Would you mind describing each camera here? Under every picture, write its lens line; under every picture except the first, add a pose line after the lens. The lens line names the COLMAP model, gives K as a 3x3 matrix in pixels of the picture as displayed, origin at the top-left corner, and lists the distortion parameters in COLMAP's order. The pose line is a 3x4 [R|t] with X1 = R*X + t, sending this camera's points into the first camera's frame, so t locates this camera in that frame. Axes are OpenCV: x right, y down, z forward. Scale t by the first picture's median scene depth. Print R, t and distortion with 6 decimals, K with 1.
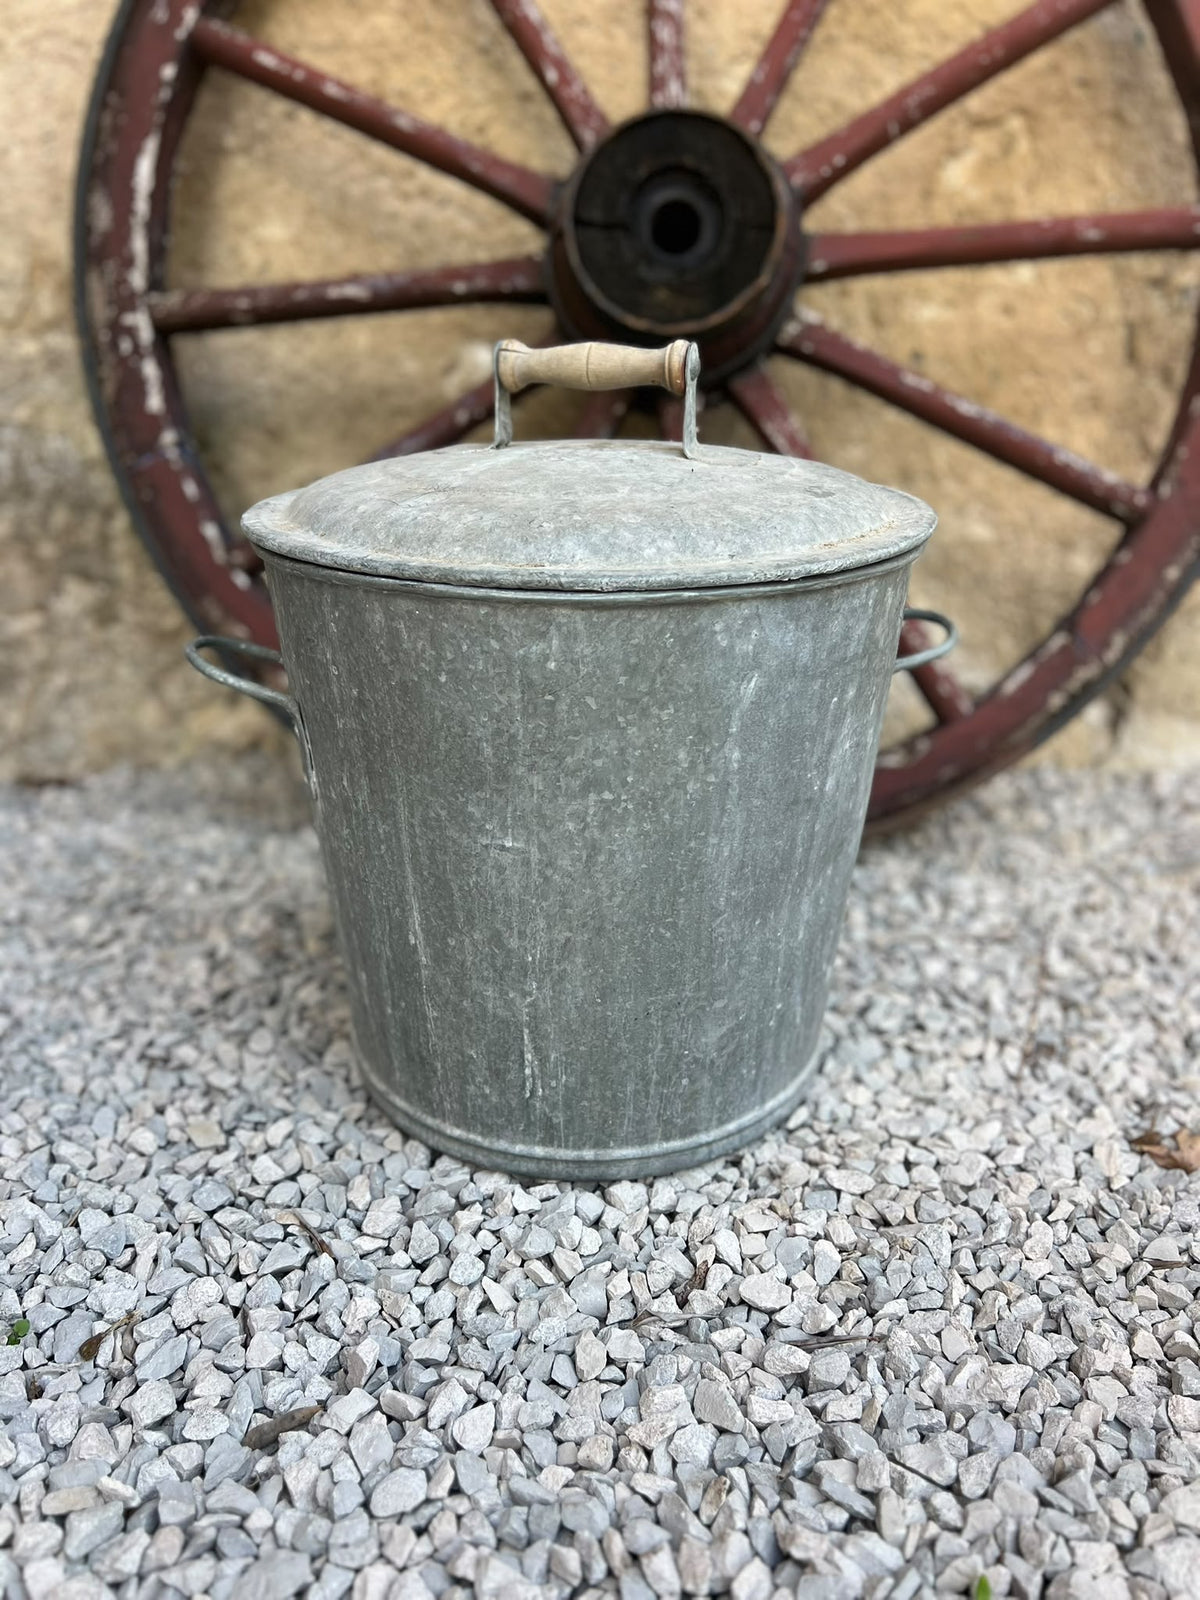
lens RADIAL K [[1235.4, 0, 602.9], [0, 1235.4, 791.9], [0, 0, 1]] dist [0.001210, -0.025179]
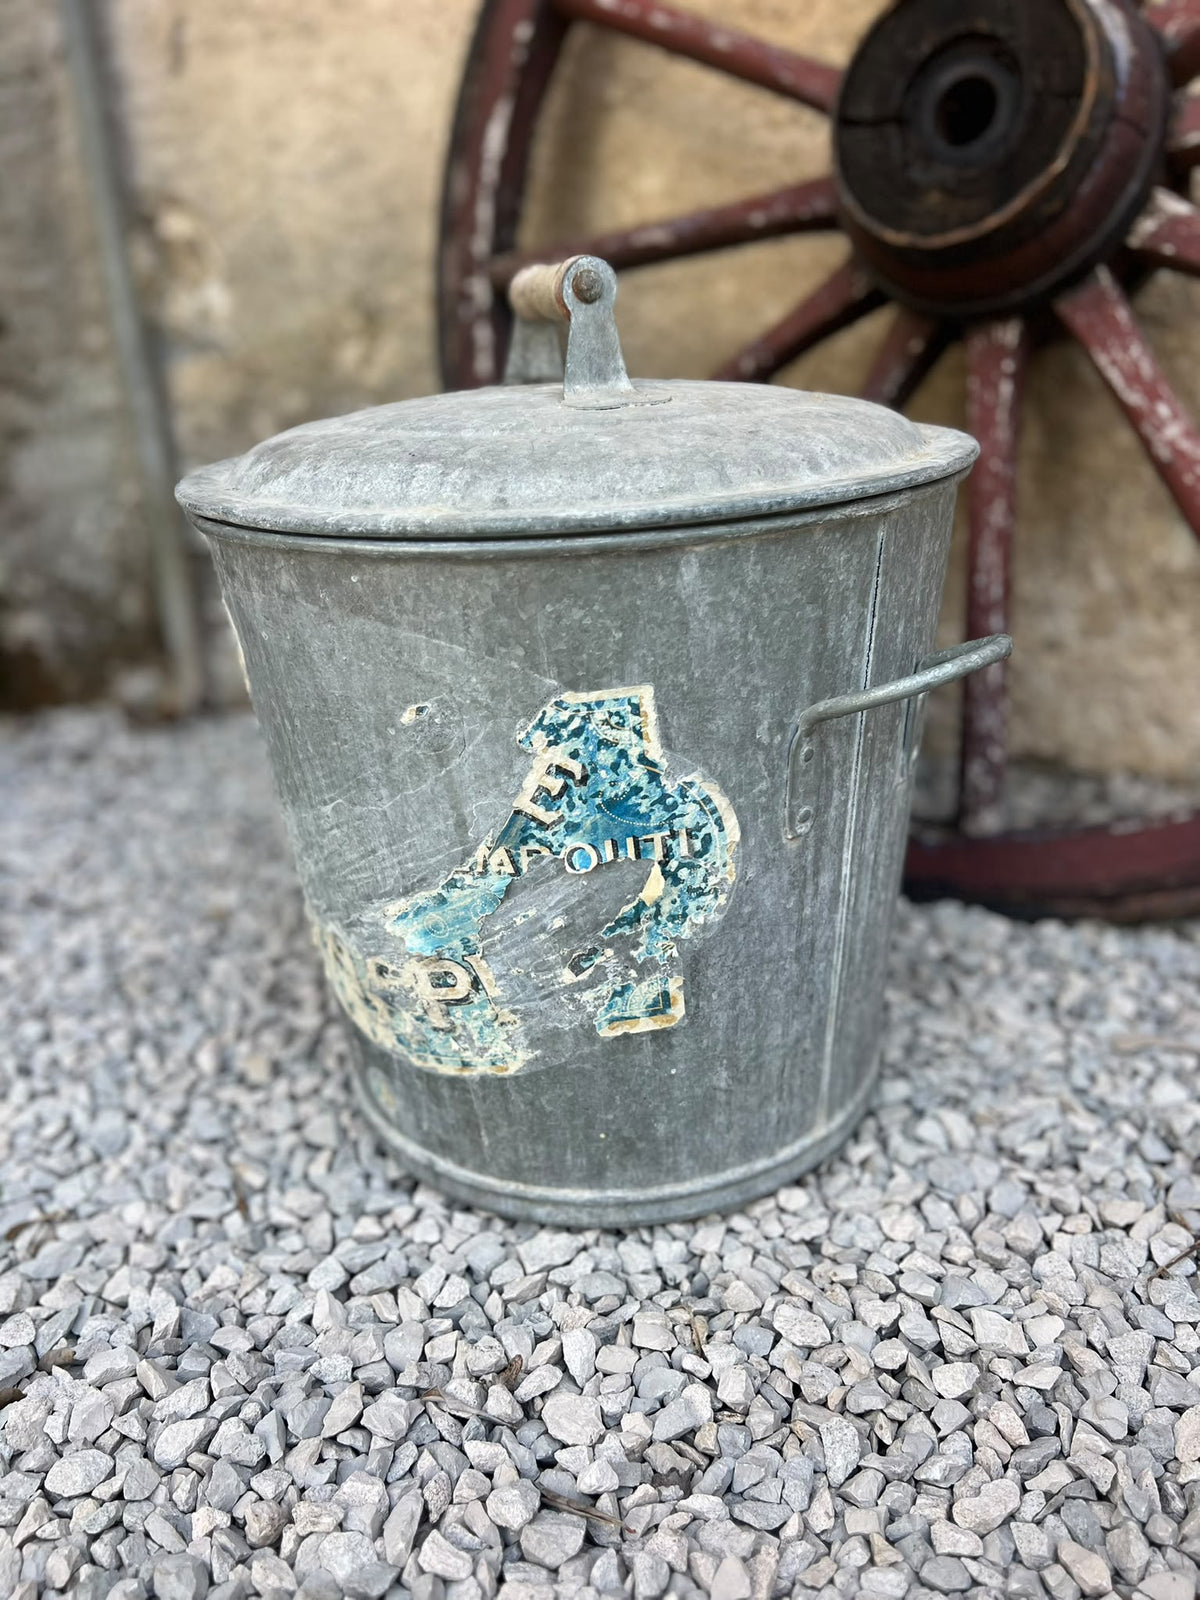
lens RADIAL K [[1235.4, 0, 593.8], [0, 1235.4, 802.5], [0, 0, 1]] dist [0.001210, -0.025179]
pose [[0.850864, 0.129501, -0.509175, 0.403850], [-0.116801, 0.991518, 0.056997, -0.036822], [0.512238, 0.010976, 0.858773, 0.244076]]
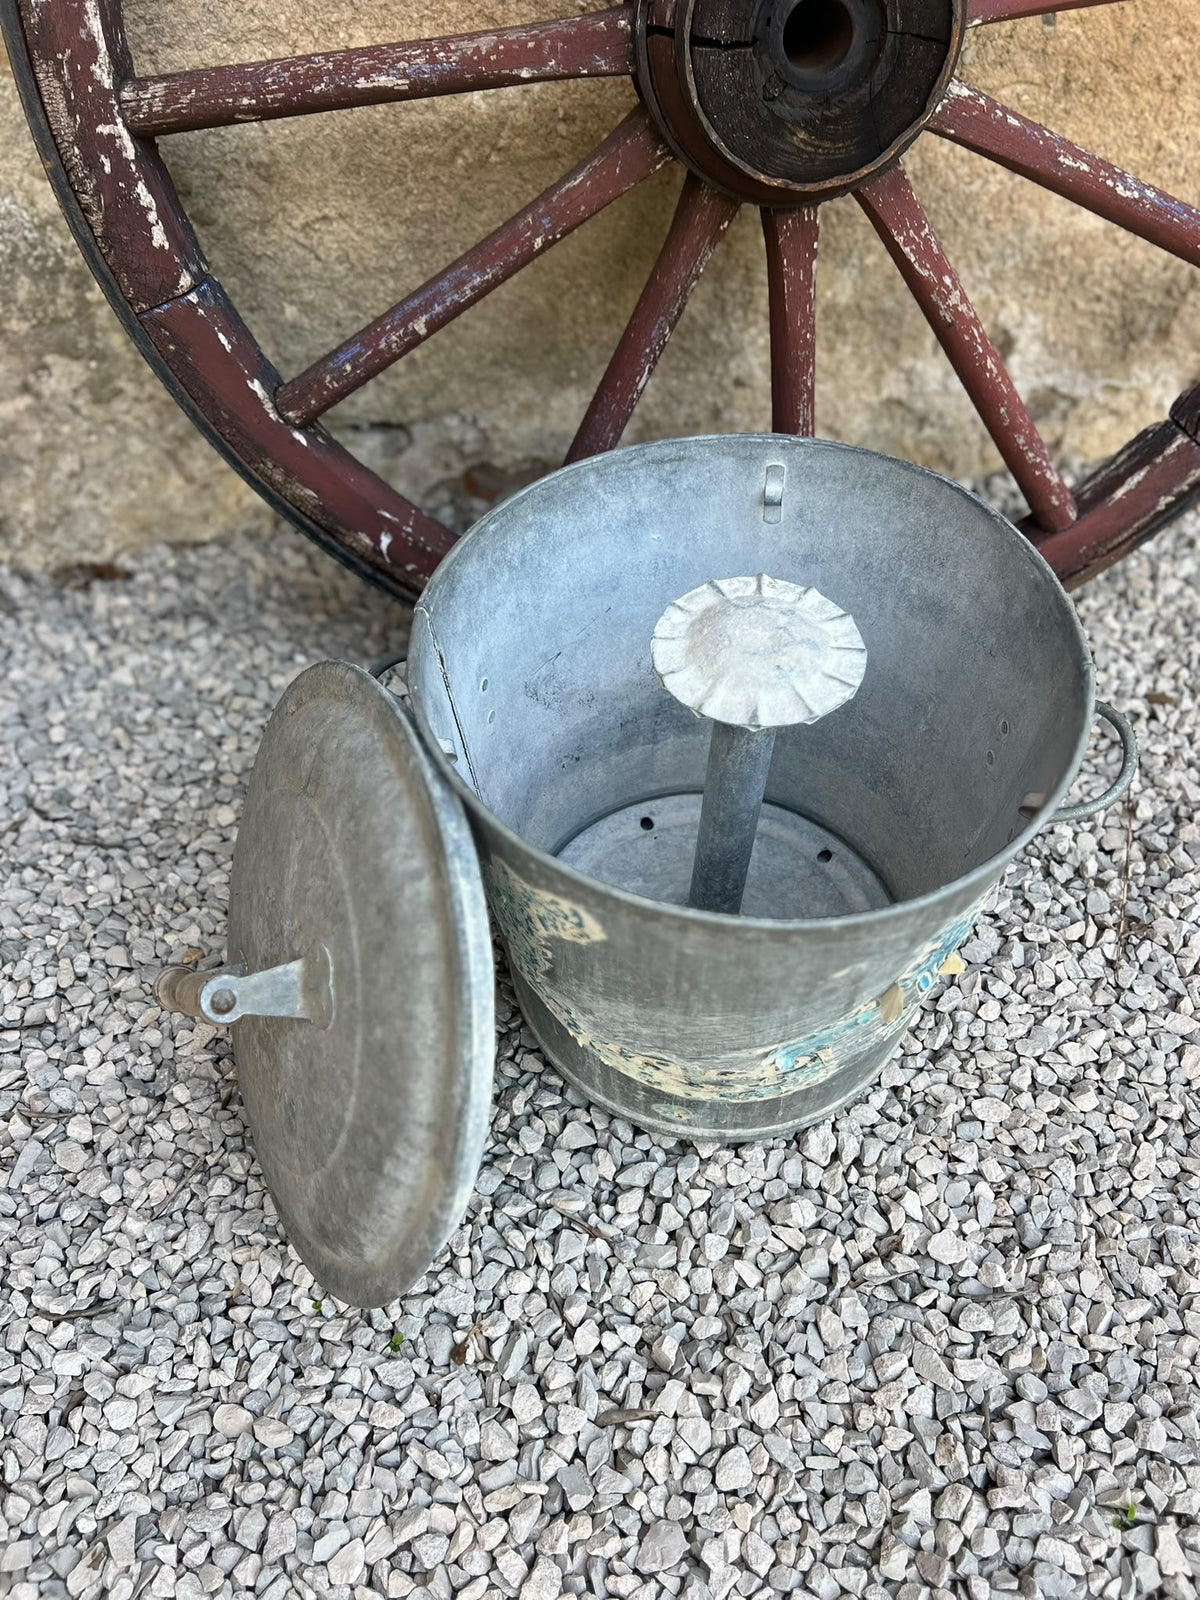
lens RADIAL K [[1235.4, 0, 585.4], [0, 1235.4, 801.6], [0, 0, 1]] dist [0.001210, -0.025179]
pose [[0.994923, -0.094070, 0.035768, -0.206216], [0.062245, 0.854452, 0.515789, -0.571527], [-0.079082, -0.510944, 0.855969, 0.112318]]
